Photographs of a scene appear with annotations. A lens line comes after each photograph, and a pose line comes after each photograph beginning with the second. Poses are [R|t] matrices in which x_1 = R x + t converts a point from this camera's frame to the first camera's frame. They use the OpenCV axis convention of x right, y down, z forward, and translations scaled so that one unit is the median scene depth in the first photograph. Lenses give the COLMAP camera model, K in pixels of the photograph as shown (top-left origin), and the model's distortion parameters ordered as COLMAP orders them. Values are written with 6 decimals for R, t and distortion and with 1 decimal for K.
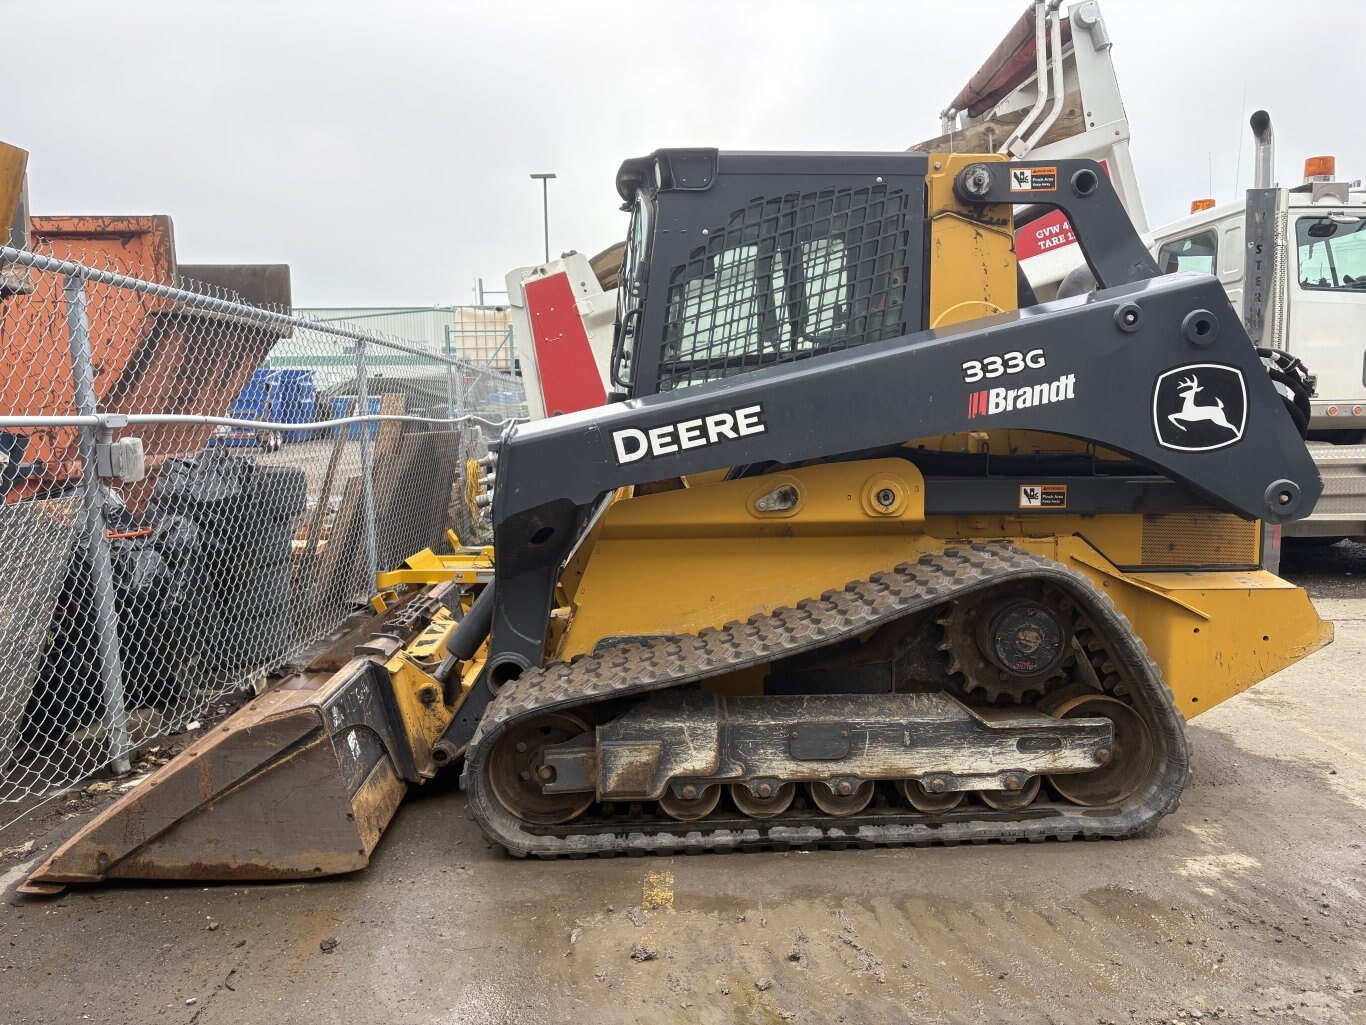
lens RADIAL K [[1019.4, 0, 683.0], [0, 1019.4, 512.5], [0, 0, 1]] dist [0.059915, -0.066836]
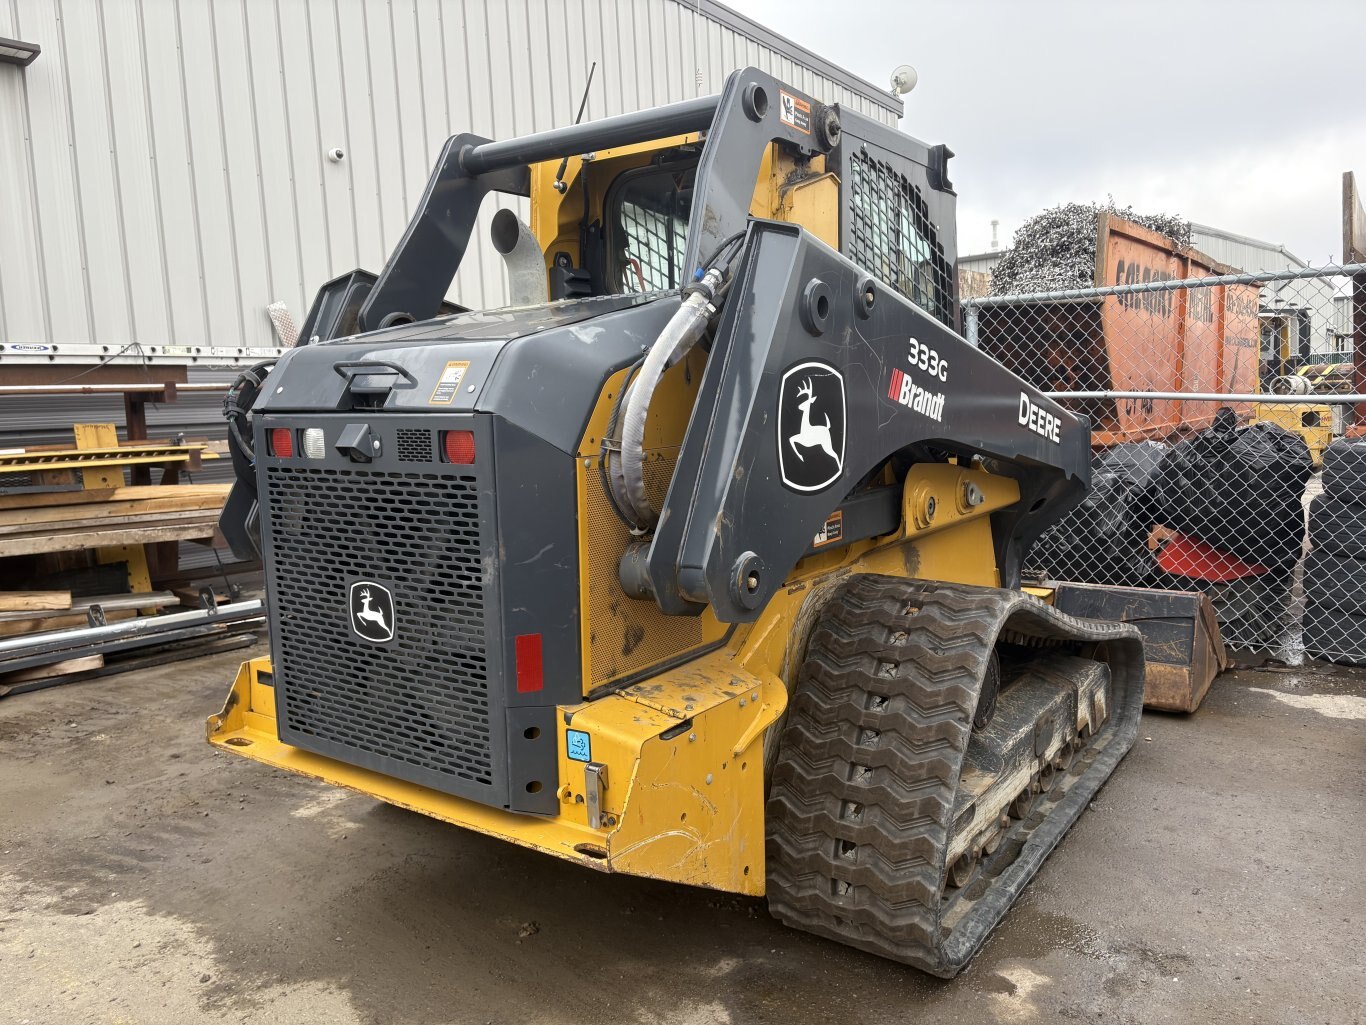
lens RADIAL K [[1019.4, 0, 683.0], [0, 1019.4, 512.5], [0, 0, 1]] dist [0.059915, -0.066836]
pose [[-0.614694, 0.118894, -0.779753, 1.077414], [-0.035323, 0.983433, 0.177797, -0.207163], [0.787974, 0.136834, -0.600311, 1.869228]]
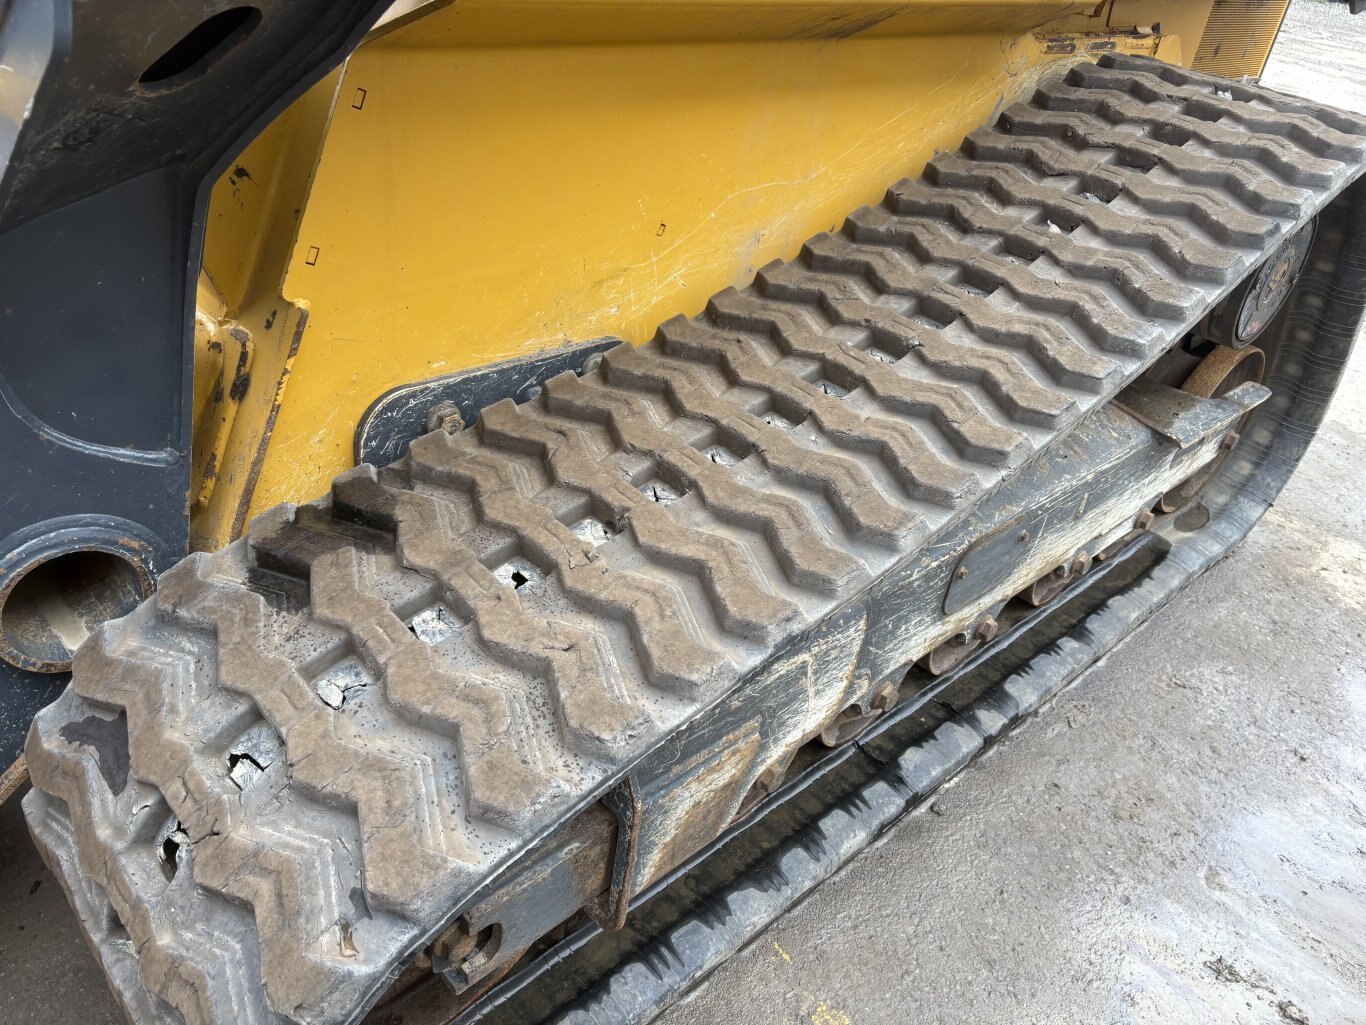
lens RADIAL K [[1019.4, 0, 683.0], [0, 1019.4, 512.5], [0, 0, 1]] dist [0.059915, -0.066836]
pose [[0.763112, -0.266201, 0.588895, -0.219441], [-0.073880, 0.869319, 0.488698, -0.004915], [-0.642030, -0.416439, 0.643721, 0.794325]]
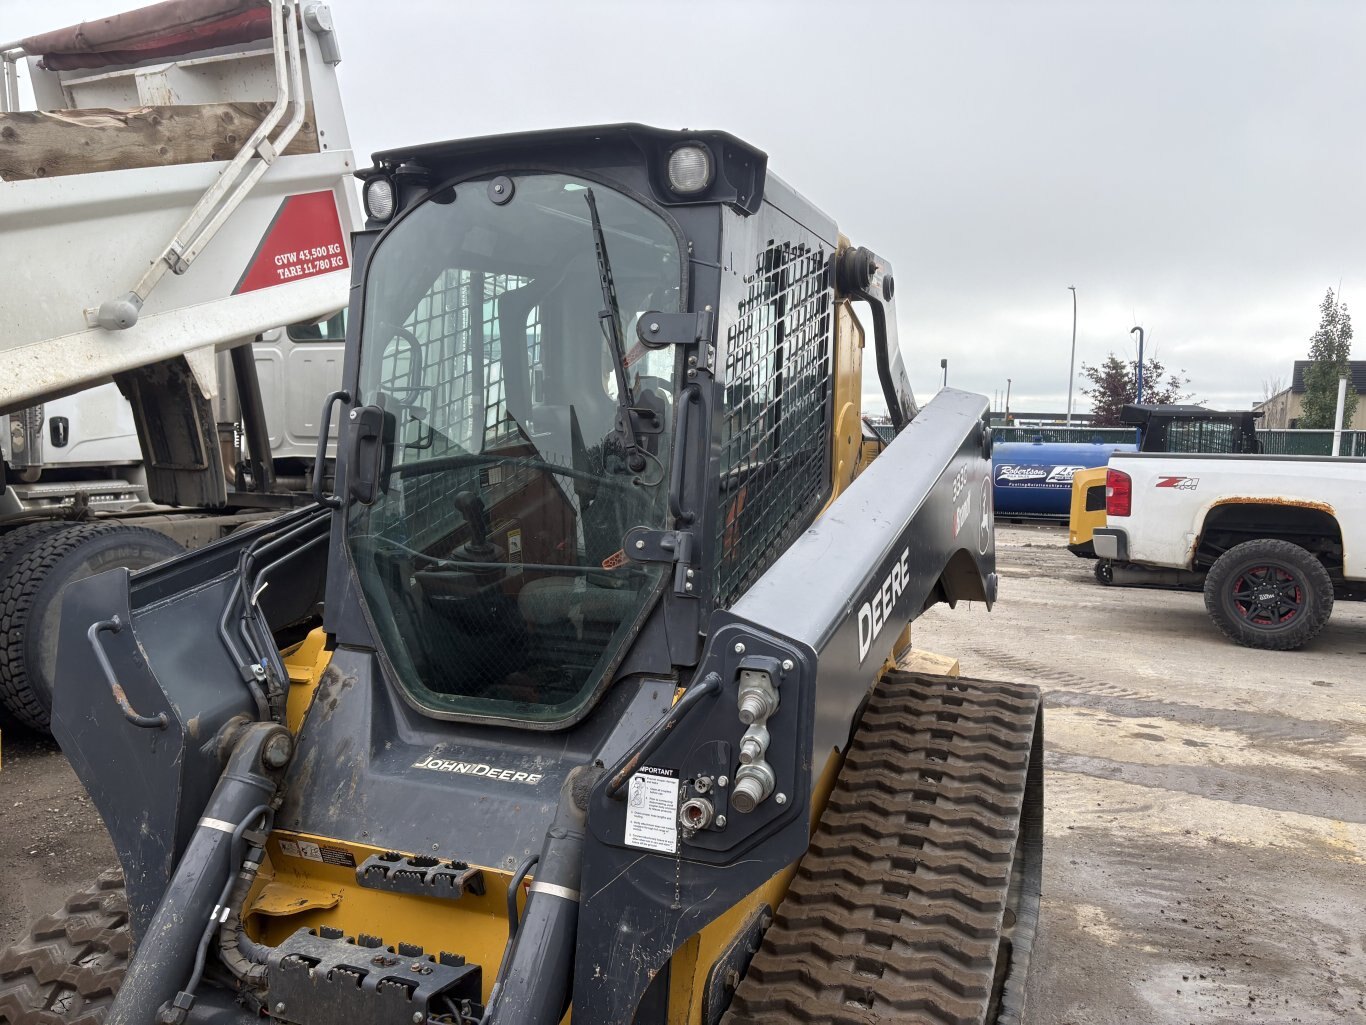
lens RADIAL K [[1020.9, 0, 692.2], [0, 1020.9, 509.9], [0, 0, 1]] dist [0.068398, -0.072530]
pose [[0.436264, -0.049925, 0.898433, -0.630305], [0.066851, 0.997499, 0.022968, -0.156522], [-0.897332, 0.050040, 0.438510, 0.815334]]
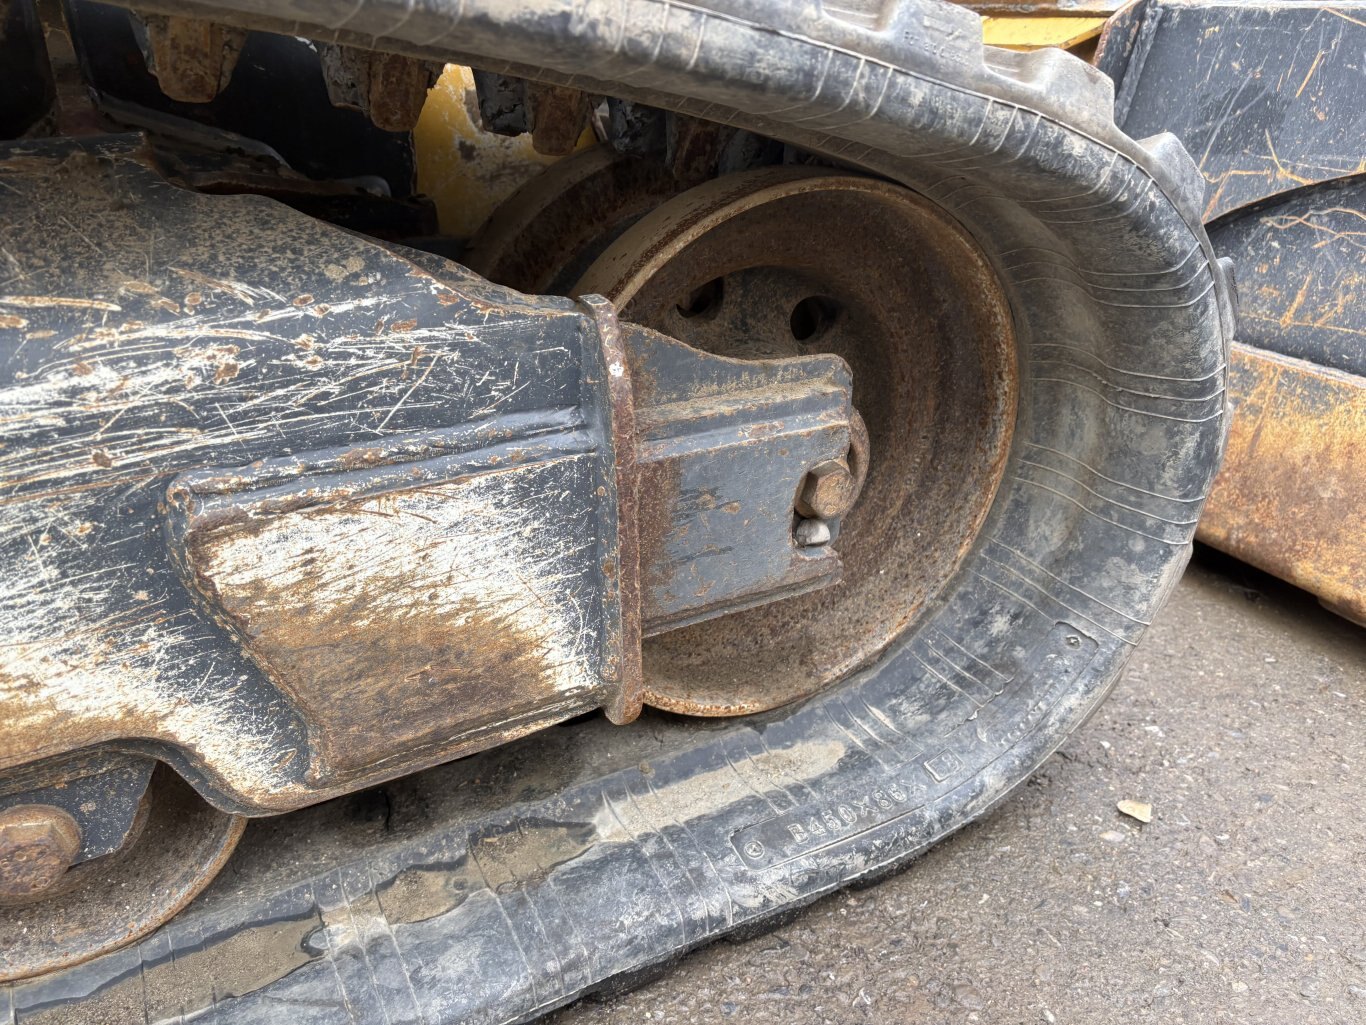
lens RADIAL K [[1019.4, 0, 683.0], [0, 1019.4, 512.5], [0, 0, 1]] dist [0.059915, -0.066836]
pose [[-0.908414, 0.192068, -0.371340, -0.066257], [-0.023719, 0.863114, 0.504452, 0.106048], [0.417397, 0.467060, -0.779509, 1.700214]]
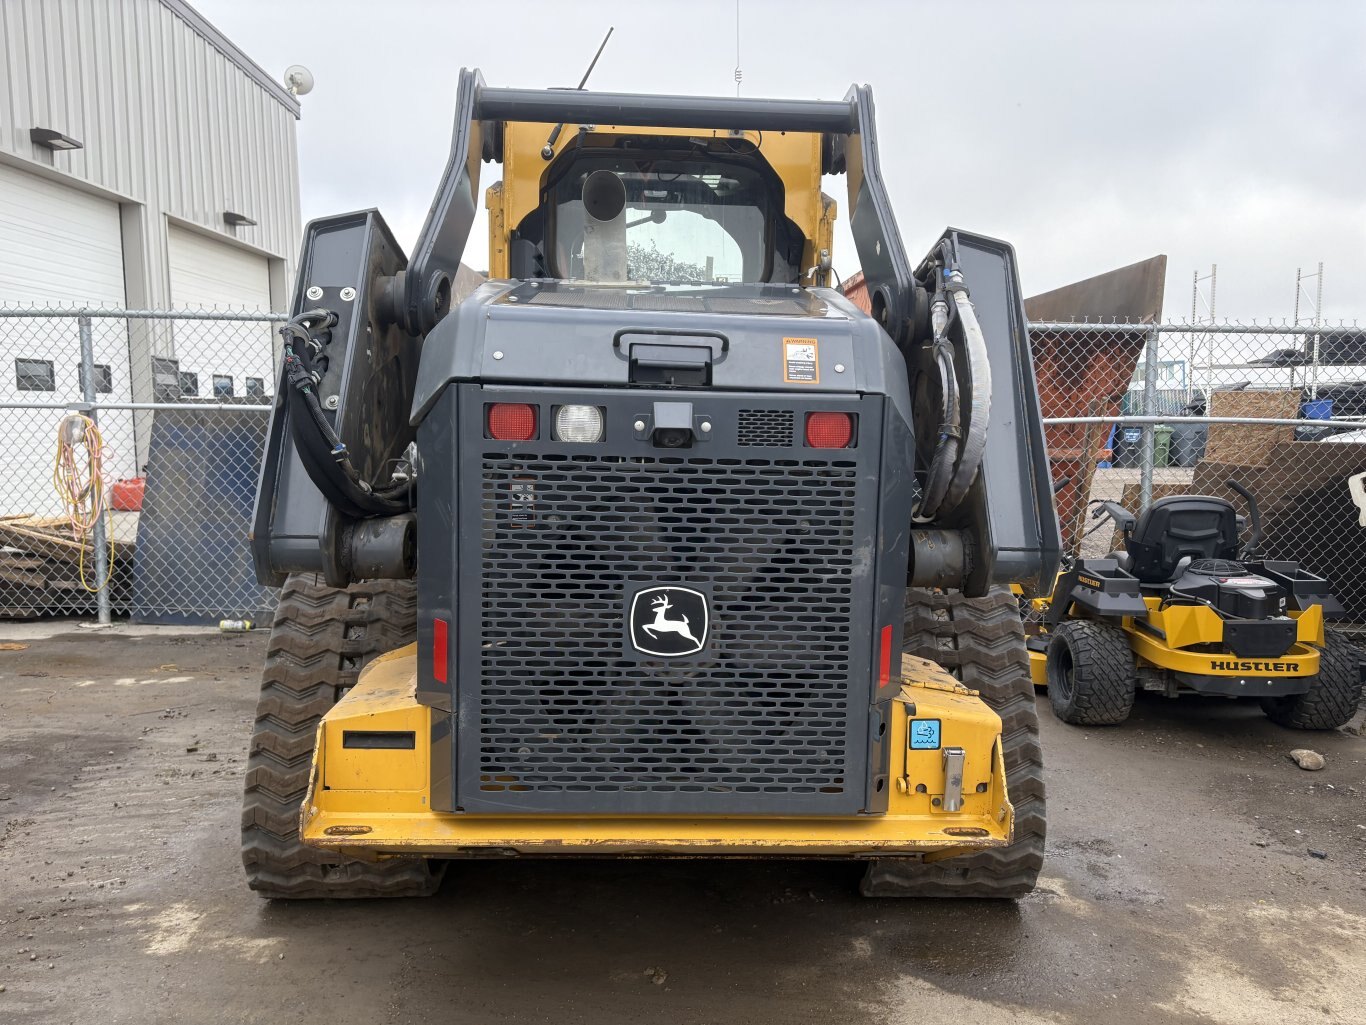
lens RADIAL K [[1009.2, 0, 692.4], [0, 1009.2, 516.3], [0, 0, 1]] dist [0.112037, -0.142716]
pose [[0.000555, 0.110016, -0.993930, 1.251761], [-0.106938, 0.988237, 0.109326, -0.135757], [0.994266, 0.106228, 0.012314, 1.291221]]
